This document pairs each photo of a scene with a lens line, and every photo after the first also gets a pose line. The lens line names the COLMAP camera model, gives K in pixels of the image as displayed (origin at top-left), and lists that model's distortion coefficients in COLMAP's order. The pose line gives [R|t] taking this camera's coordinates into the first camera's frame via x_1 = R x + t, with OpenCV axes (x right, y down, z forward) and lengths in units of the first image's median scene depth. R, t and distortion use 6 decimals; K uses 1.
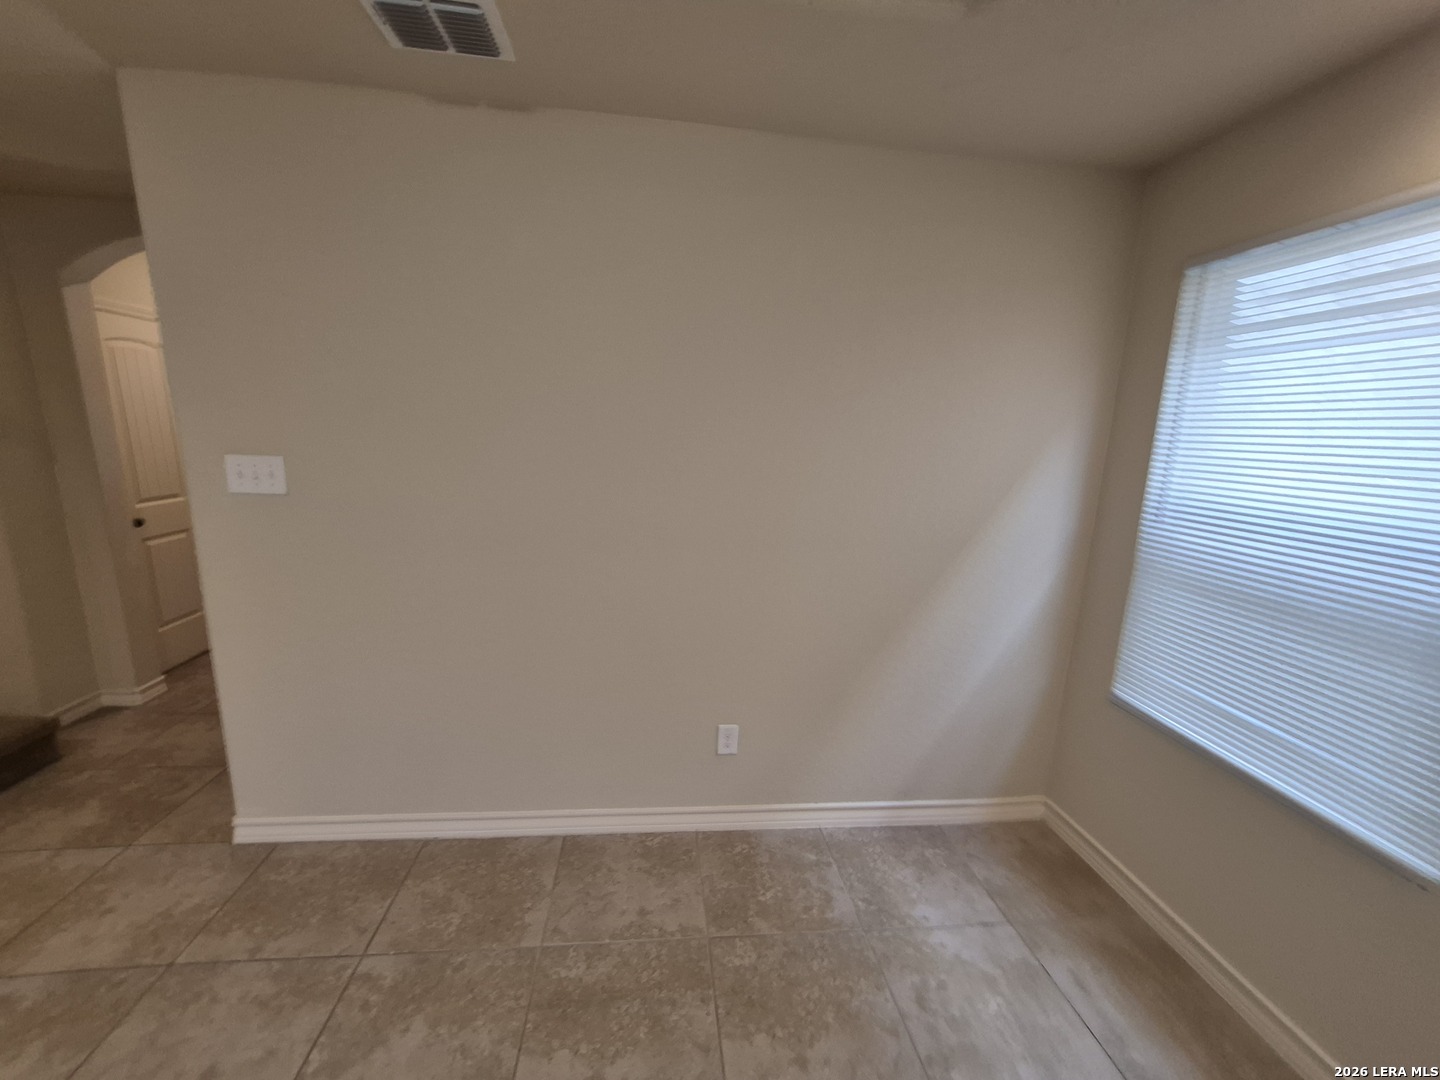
lens RADIAL K [[569.9, 0, 707.3], [0, 569.9, 545.3], [0, 0, 1]] dist [0.003603, -0.000542]
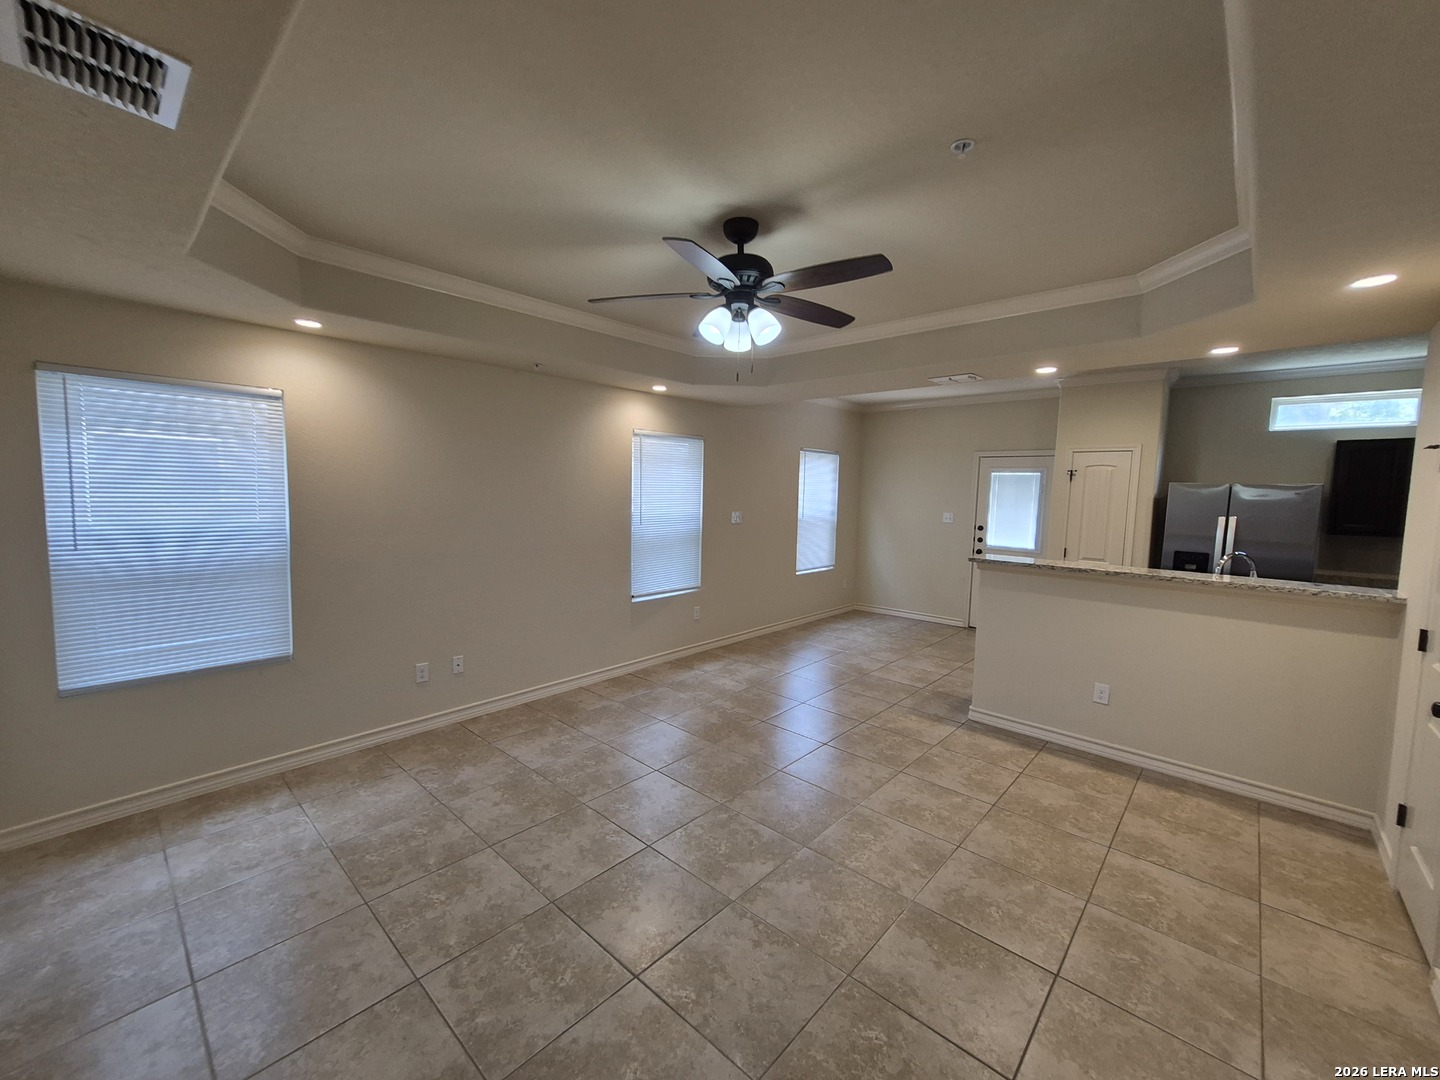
lens RADIAL K [[569.8, 0, 708.2], [0, 569.8, 544.4], [0, 0, 1]] dist [0.001495, 0.000360]
pose [[-0.658723, -0.126441, 0.741685, -1.192009], [0.102853, 0.961390, 0.255245, -0.235591], [-0.745322, 0.244421, -0.620285, 0.688280]]
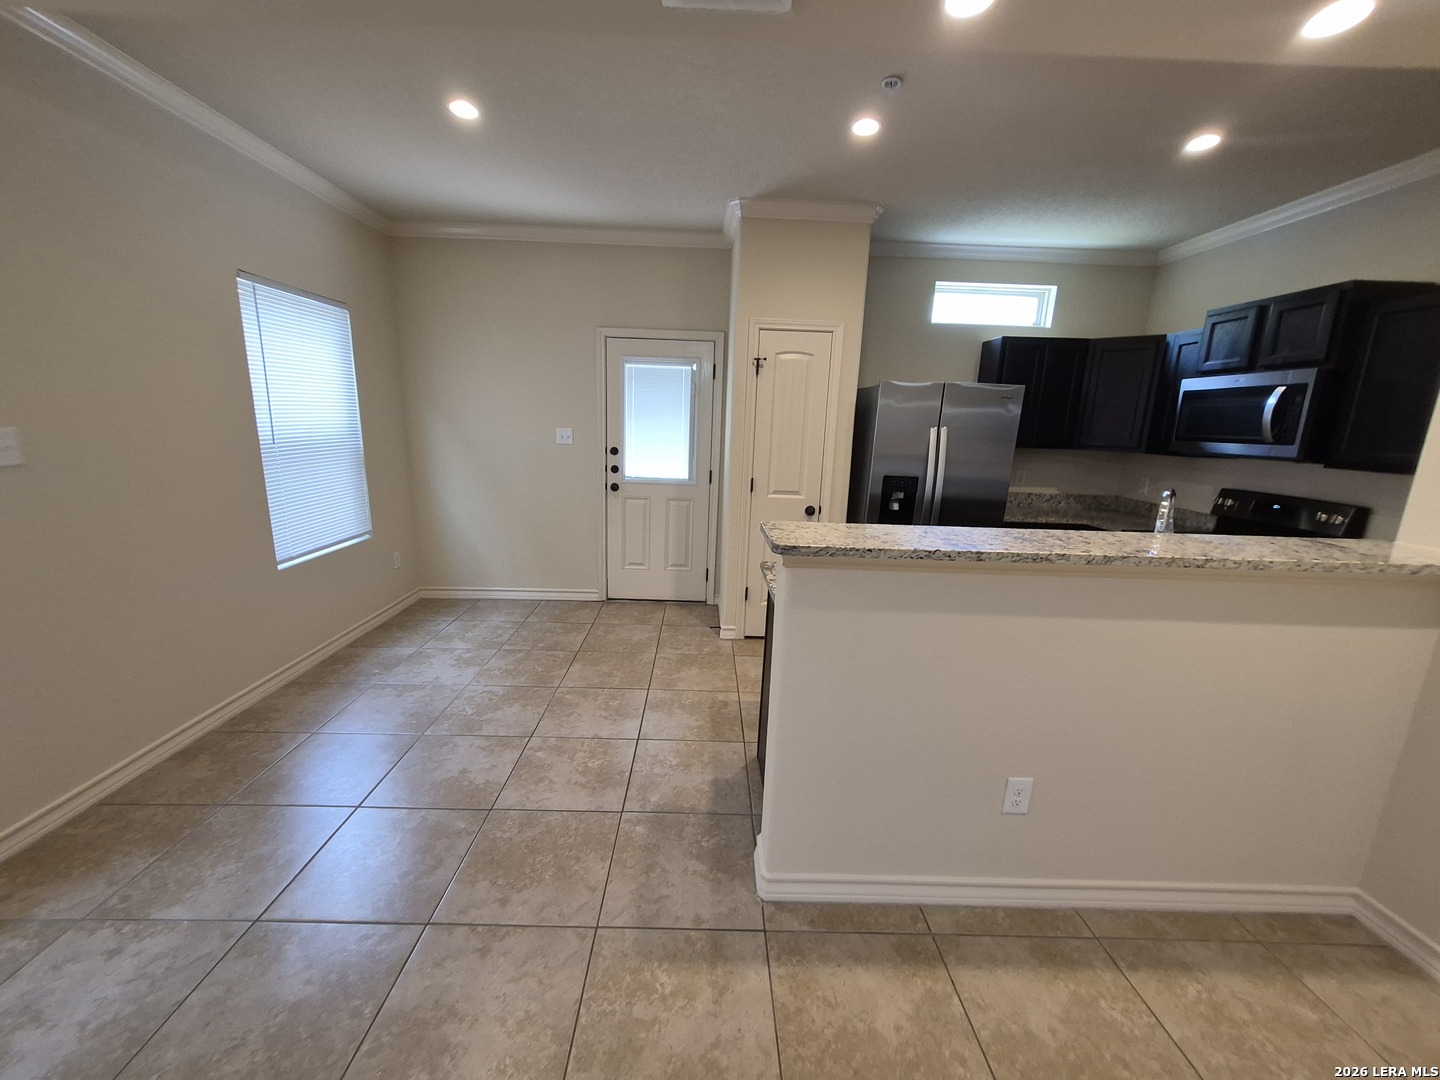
lens RADIAL K [[569.8, 0, 708.2], [0, 569.8, 544.4], [0, 0, 1]] dist [0.001495, 0.000360]
pose [[-0.992685, -0.090755, 0.079625, -0.247779], [-0.050620, 0.911602, 0.407945, 0.133037], [-0.109610, 0.400930, -0.909528, -0.599629]]
